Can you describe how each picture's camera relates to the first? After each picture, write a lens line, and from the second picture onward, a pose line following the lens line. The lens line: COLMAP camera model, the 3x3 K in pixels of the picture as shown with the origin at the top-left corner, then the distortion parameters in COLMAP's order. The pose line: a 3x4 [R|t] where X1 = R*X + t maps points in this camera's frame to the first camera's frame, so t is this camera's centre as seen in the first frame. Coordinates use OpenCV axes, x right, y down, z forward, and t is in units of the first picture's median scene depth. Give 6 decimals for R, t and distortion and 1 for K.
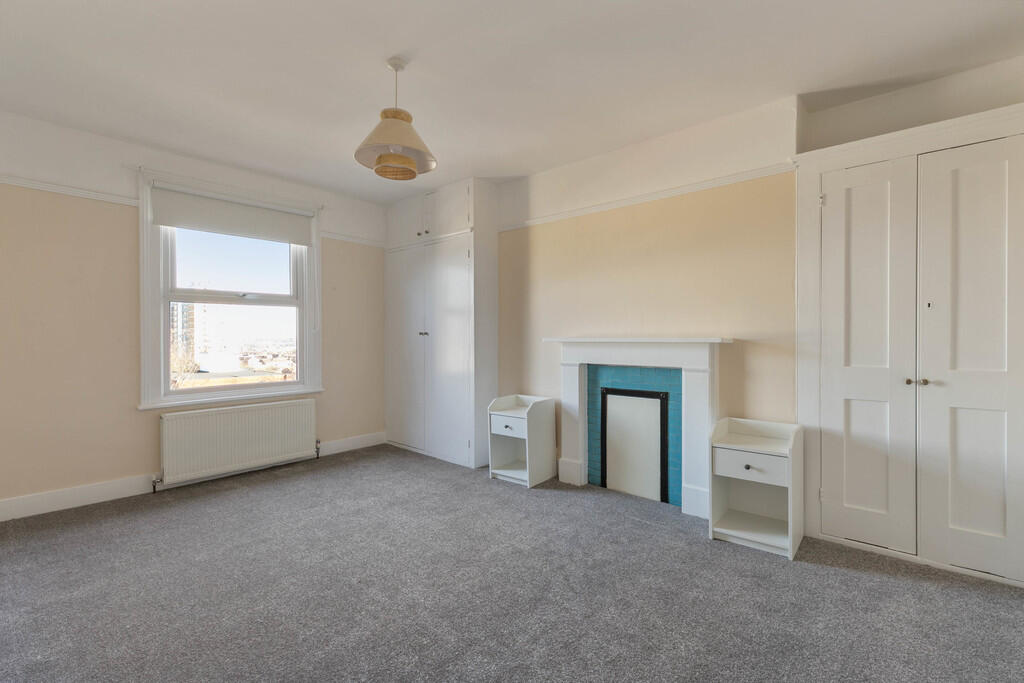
lens RADIAL K [[457.5, 0, 517.3], [0, 457.5, 341.7], [0, 0, 1]] dist [0.002414, -0.001046]
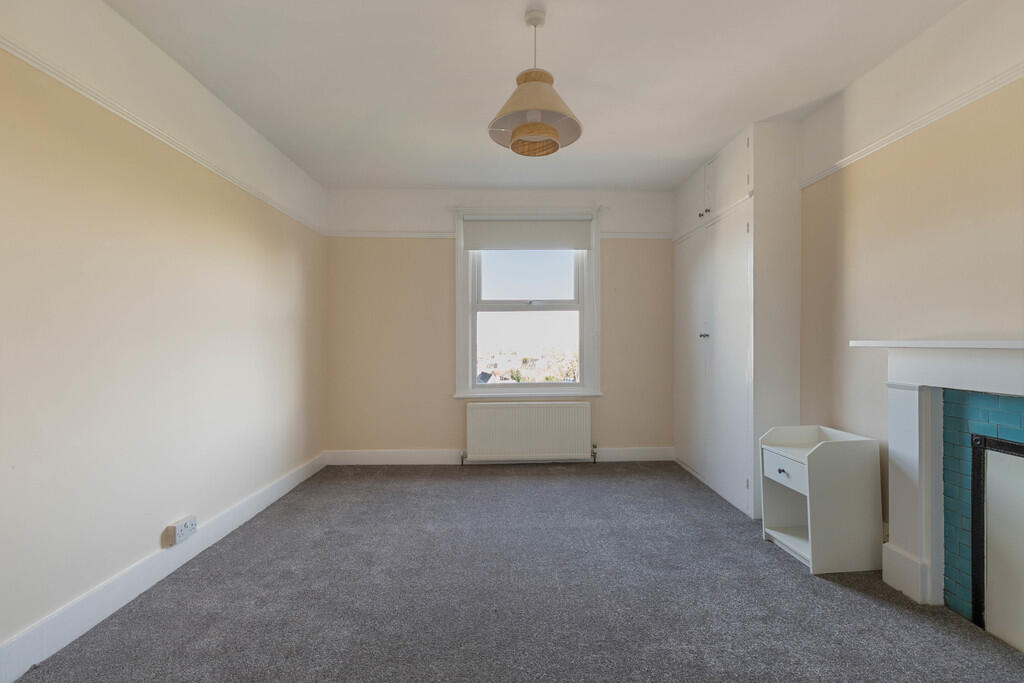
lens RADIAL K [[457.5, 0, 518.3], [0, 457.5, 341.5], [0, 0, 1]] dist [0.002414, -0.001046]
pose [[0.681769, -0.000134, -0.731568, 0.216765], [-0.006137, 0.999964, -0.005902, -0.000322], [0.731542, 0.008513, 0.681743, 0.258218]]
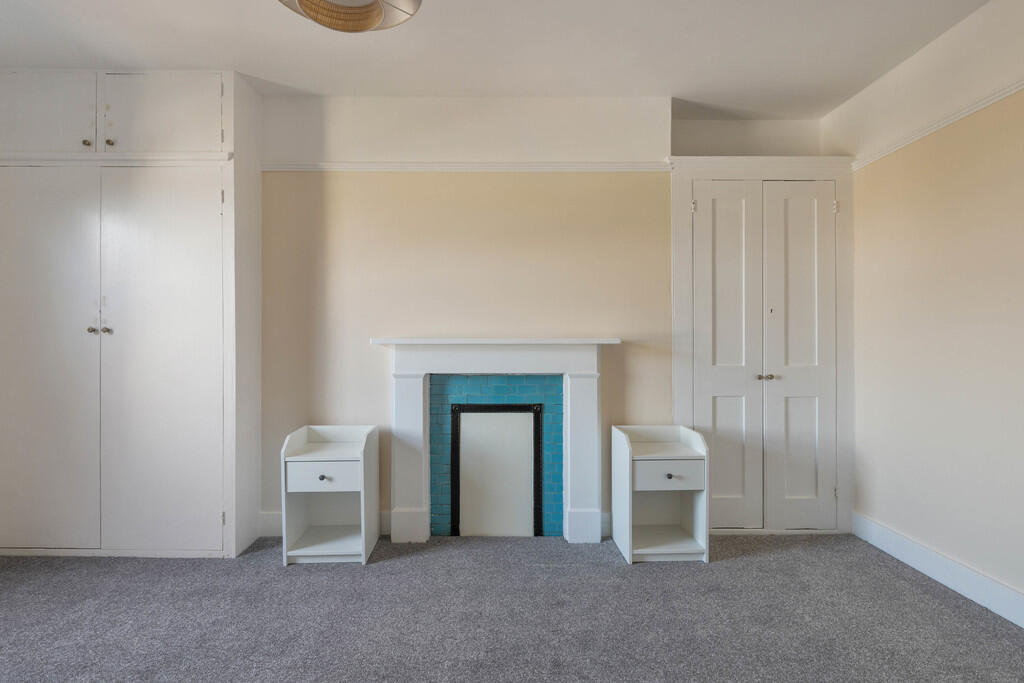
lens RADIAL K [[528.1, 0, 506.4], [0, 528.1, 339.4], [0, 0, 1]] dist [-0.005060, 0.000603]
pose [[0.751025, 0.002371, 0.660270, -0.329222], [0.004177, 0.999956, -0.008342, 0.000671], [-0.660261, 0.009023, 0.750982, 0.289403]]
